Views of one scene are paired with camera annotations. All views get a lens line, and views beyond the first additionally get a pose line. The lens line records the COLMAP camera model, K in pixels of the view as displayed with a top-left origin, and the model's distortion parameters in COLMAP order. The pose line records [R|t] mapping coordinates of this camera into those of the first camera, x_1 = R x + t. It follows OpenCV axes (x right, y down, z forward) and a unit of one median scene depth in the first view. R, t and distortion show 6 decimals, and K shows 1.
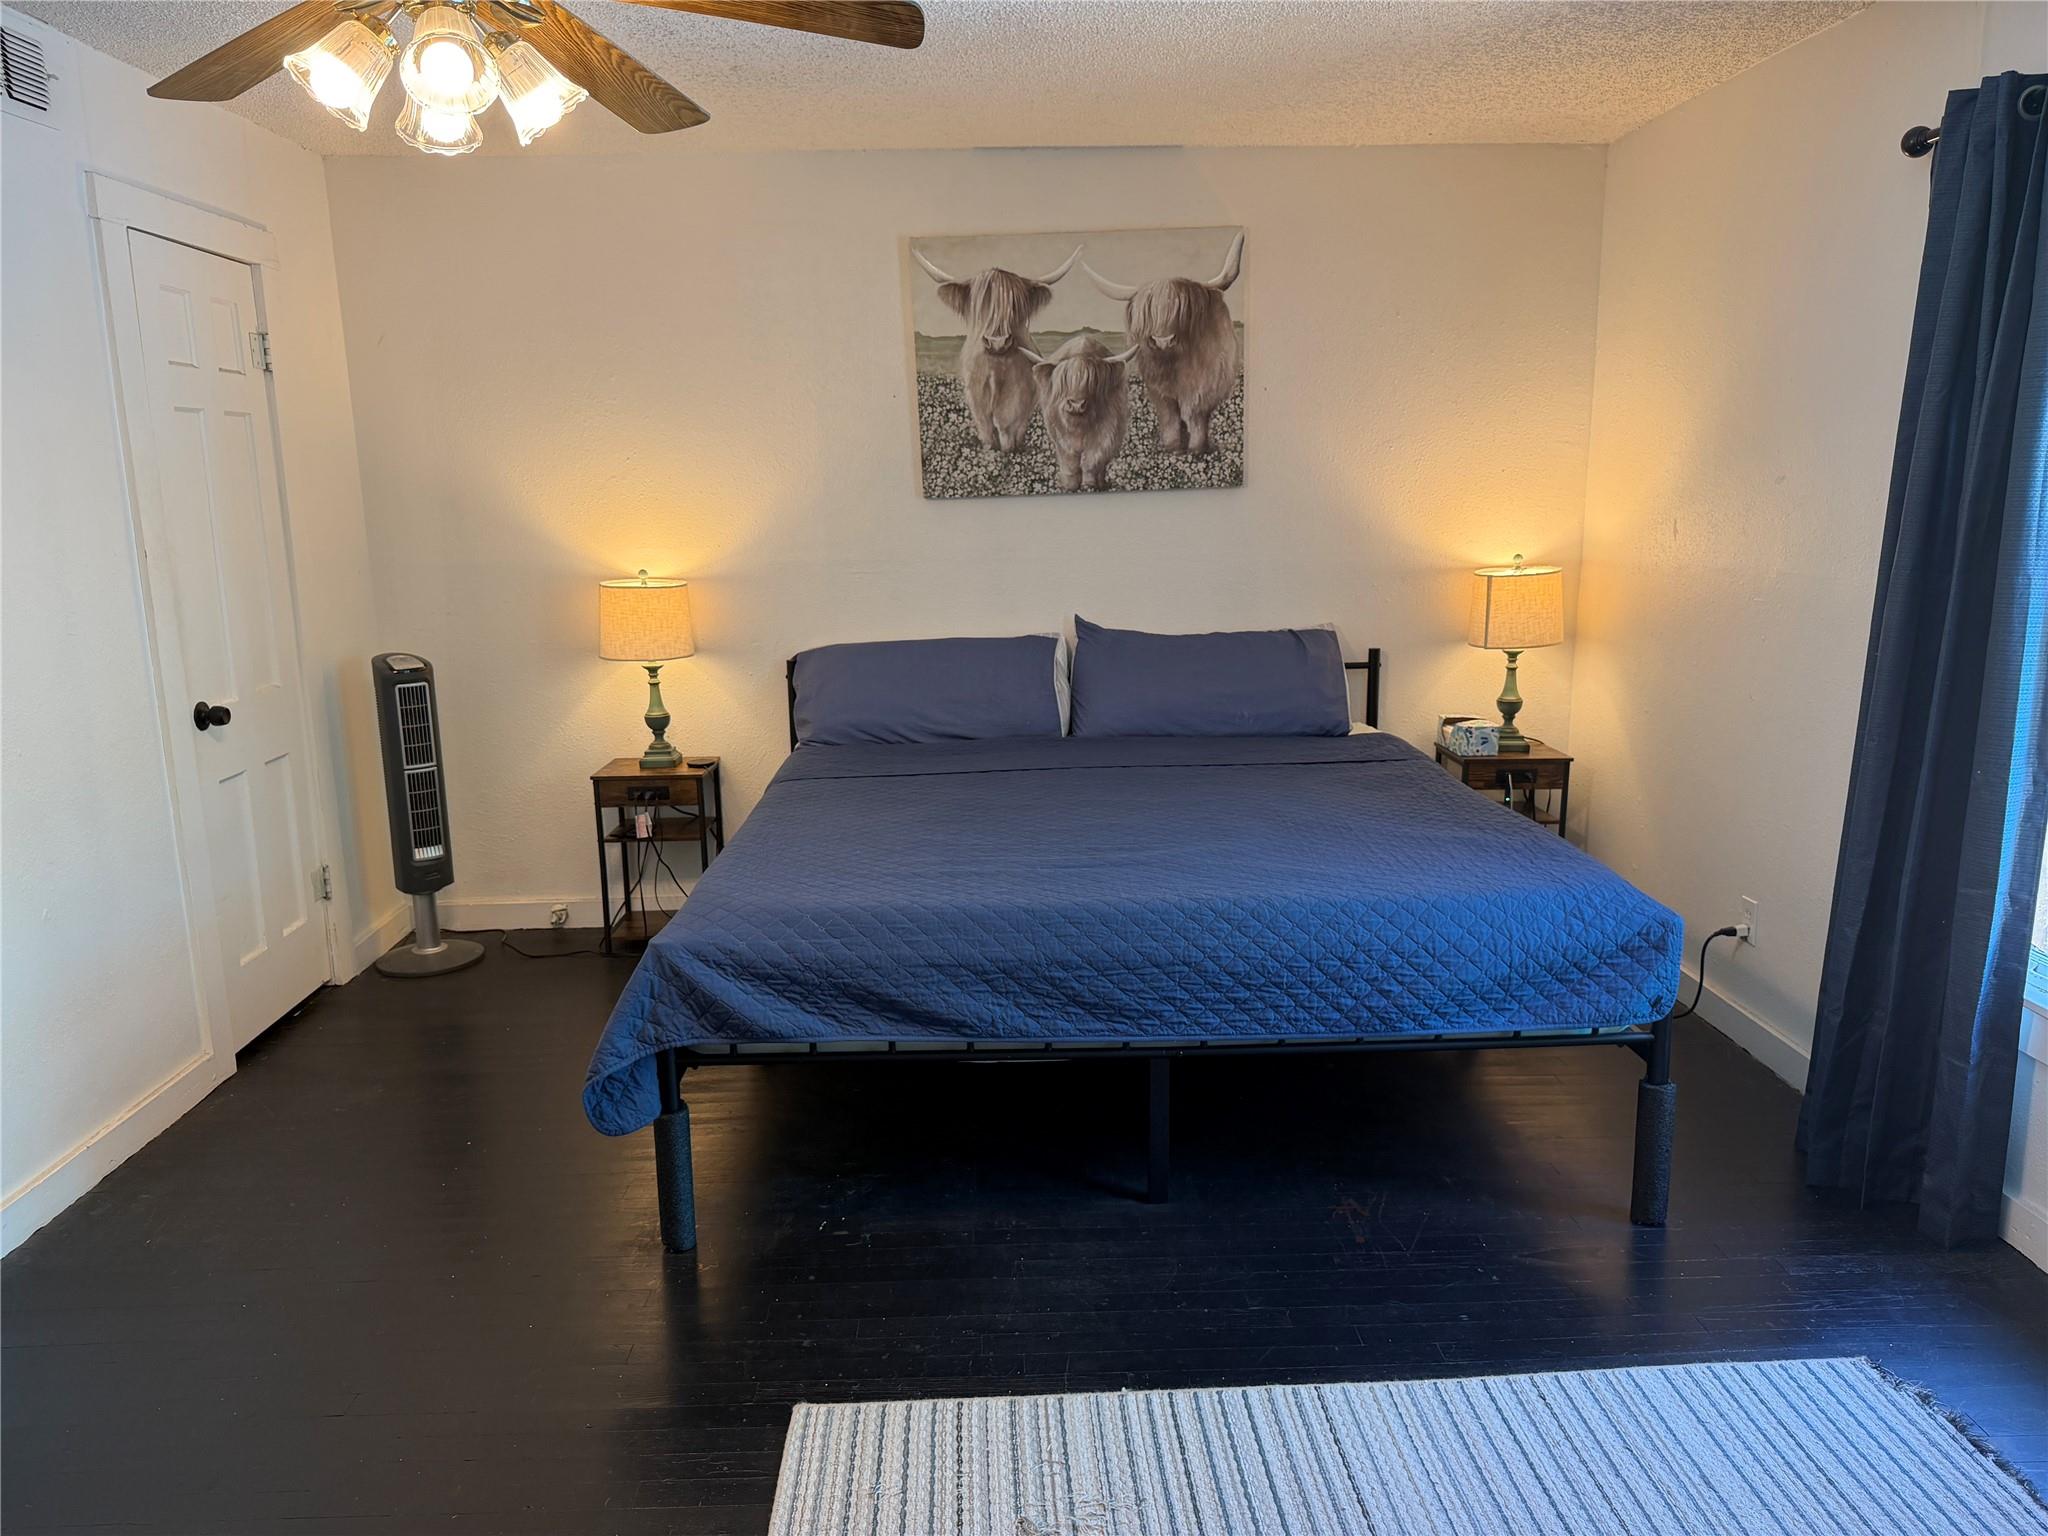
lens RADIAL K [[1431.3, 0, 972.9], [0, 1431.3, 818.1], [0, 0, 1]] dist [0.019585, -0.041204]
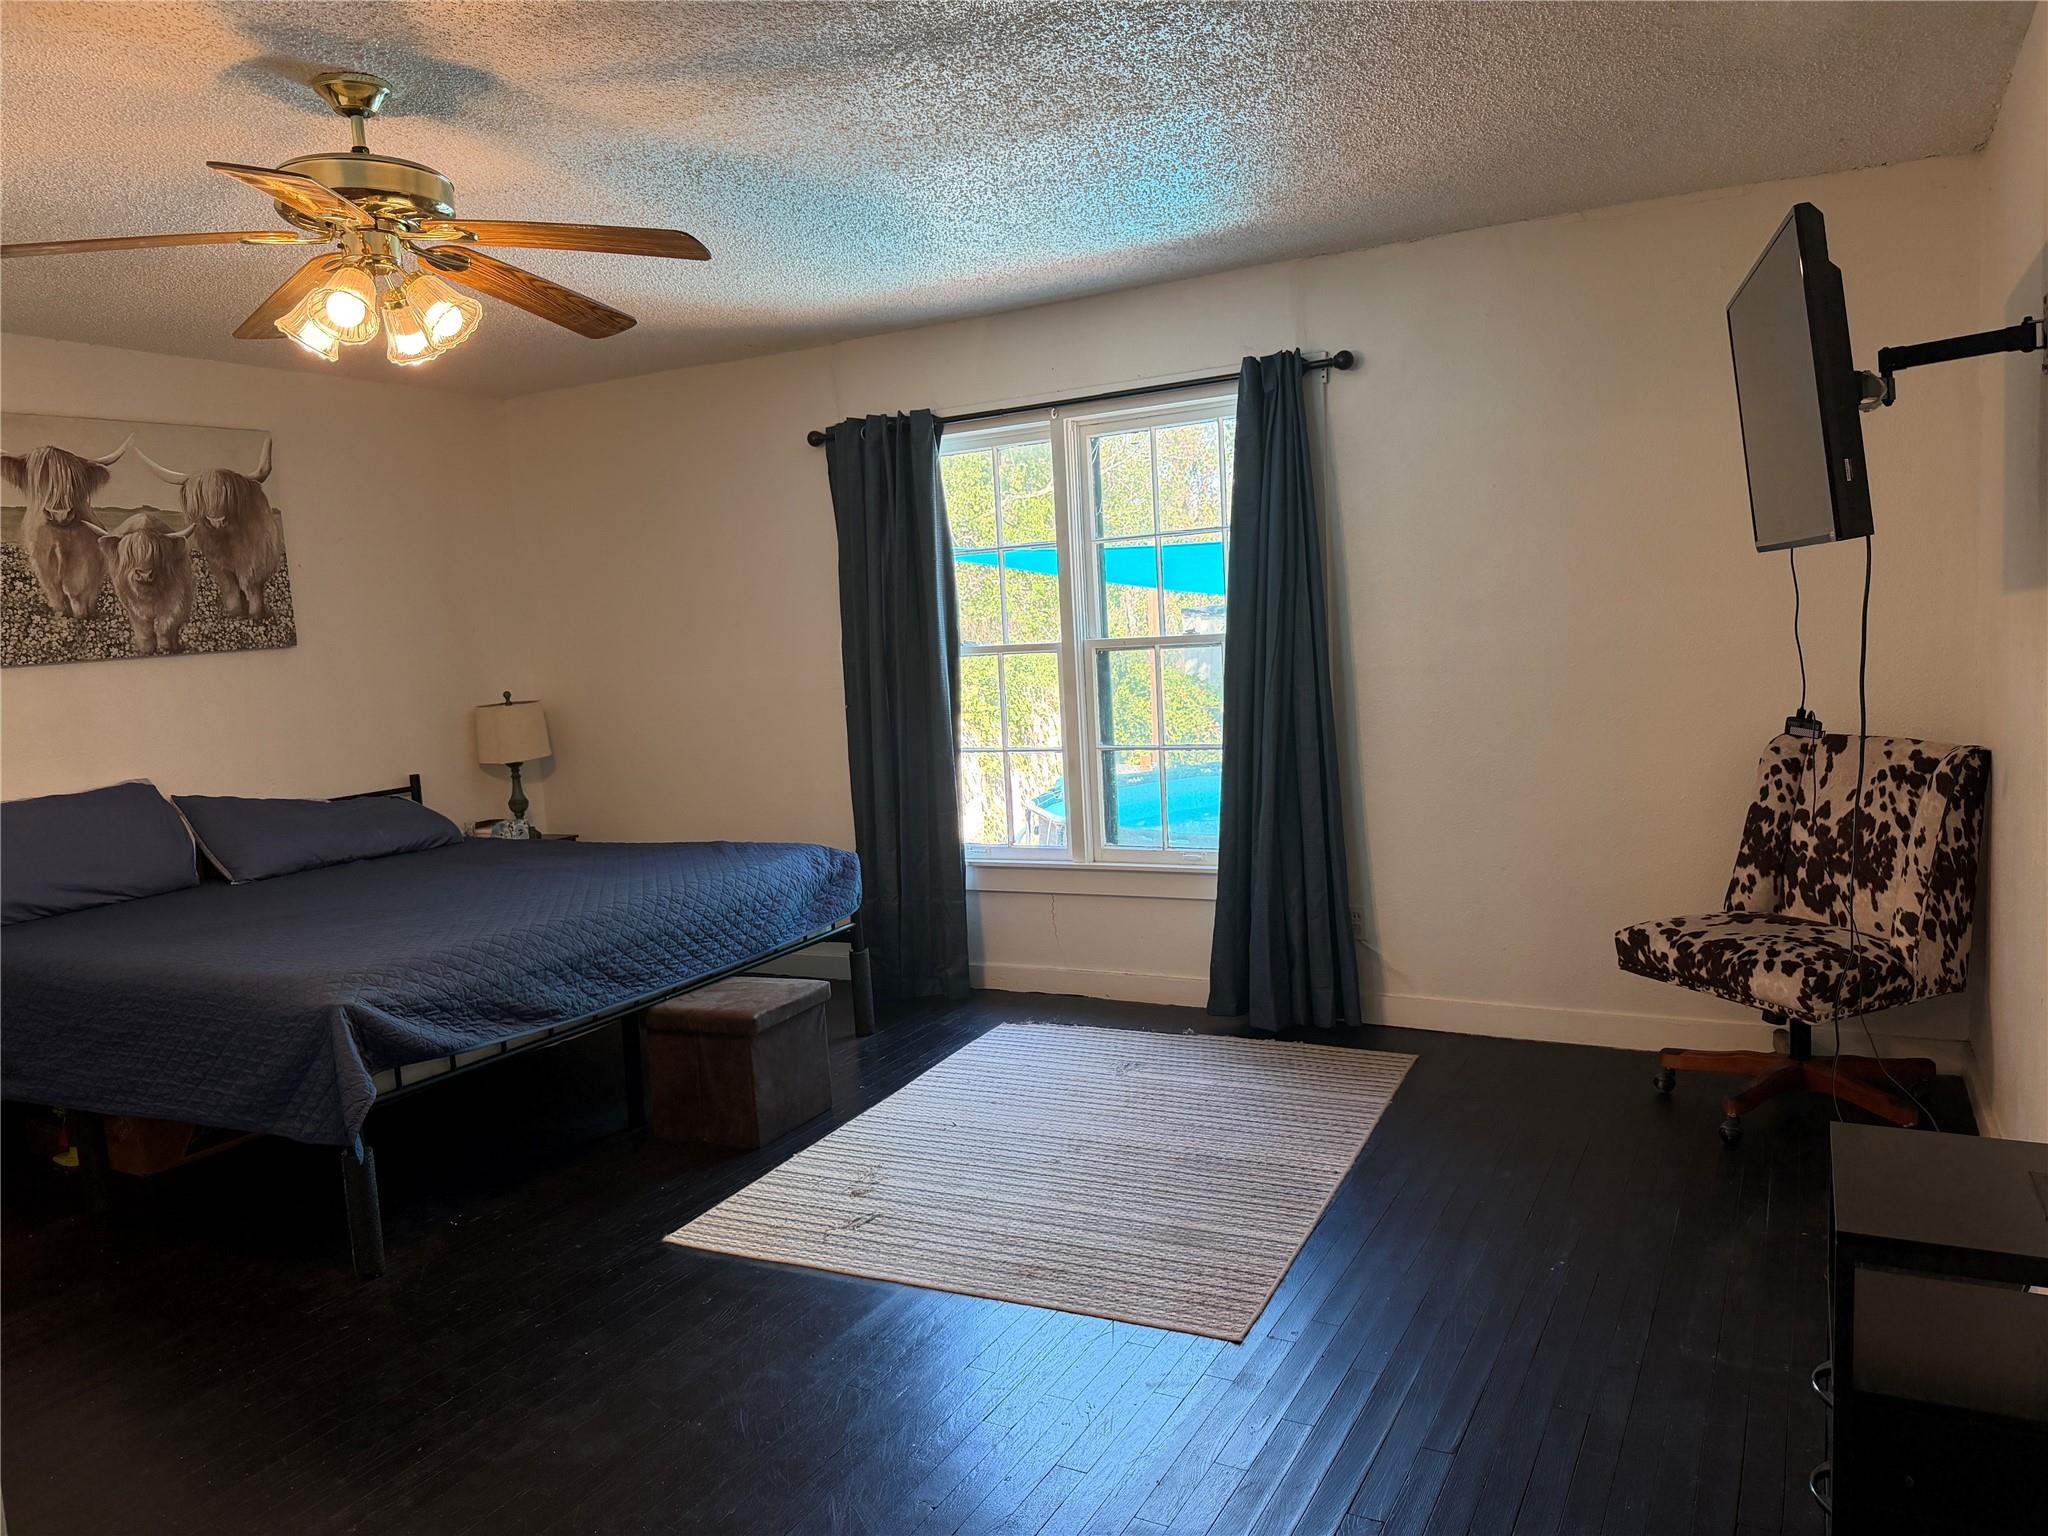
lens RADIAL K [[1431.3, 0, 1020.9], [0, 1431.3, 765.8], [0, 0, 1]] dist [0.019585, -0.041204]
pose [[0.507843, -0.096674, 0.856008, -0.524211], [0.238003, 0.970751, -0.031568, 0.038446], [-0.827919, 0.219764, 0.515998, -0.059513]]
